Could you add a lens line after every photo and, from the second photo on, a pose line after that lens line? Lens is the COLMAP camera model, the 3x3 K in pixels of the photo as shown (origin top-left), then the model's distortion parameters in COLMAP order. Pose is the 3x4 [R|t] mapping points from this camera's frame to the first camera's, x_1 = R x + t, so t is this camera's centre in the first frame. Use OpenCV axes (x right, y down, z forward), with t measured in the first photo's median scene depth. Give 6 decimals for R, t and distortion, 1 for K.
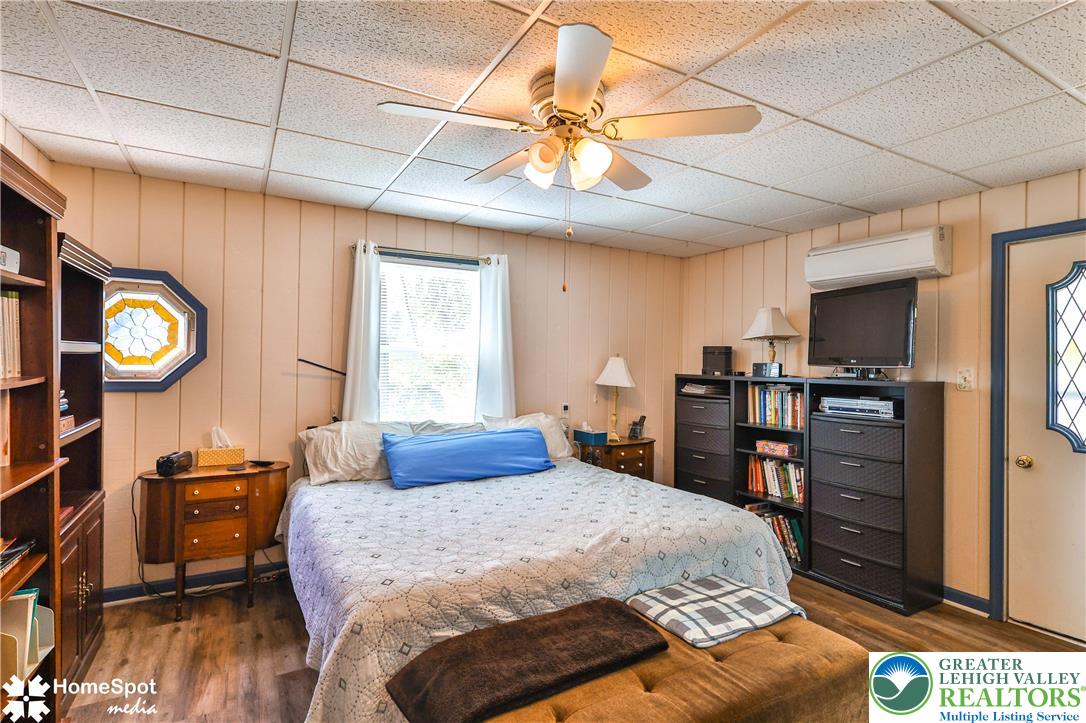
lens RADIAL K [[531.4, 0, 547.3], [0, 531.4, 361.8], [0, 0, 1]] dist [0.001606, 0.000347]
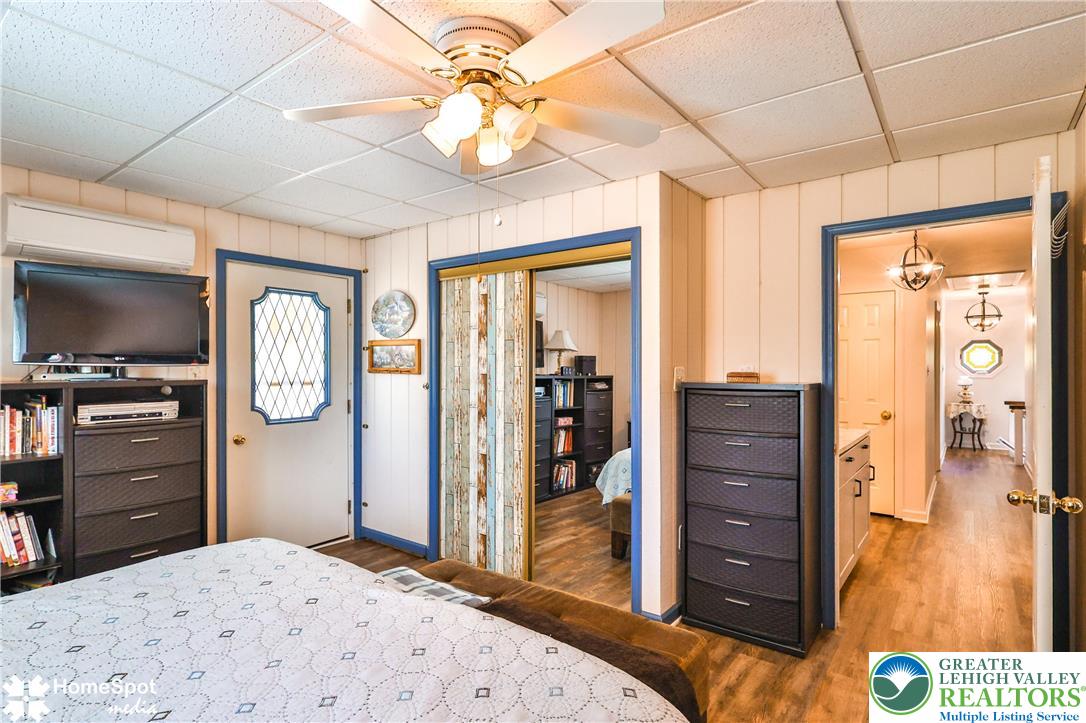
lens RADIAL K [[531.4, 0, 547.3], [0, 531.4, 361.8], [0, 0, 1]] dist [0.001606, 0.000347]
pose [[-0.372314, -0.009516, 0.928058, -0.481111], [-0.007838, 0.999944, 0.007109, -0.007236], [-0.928074, -0.004627, -0.372368, 0.731169]]
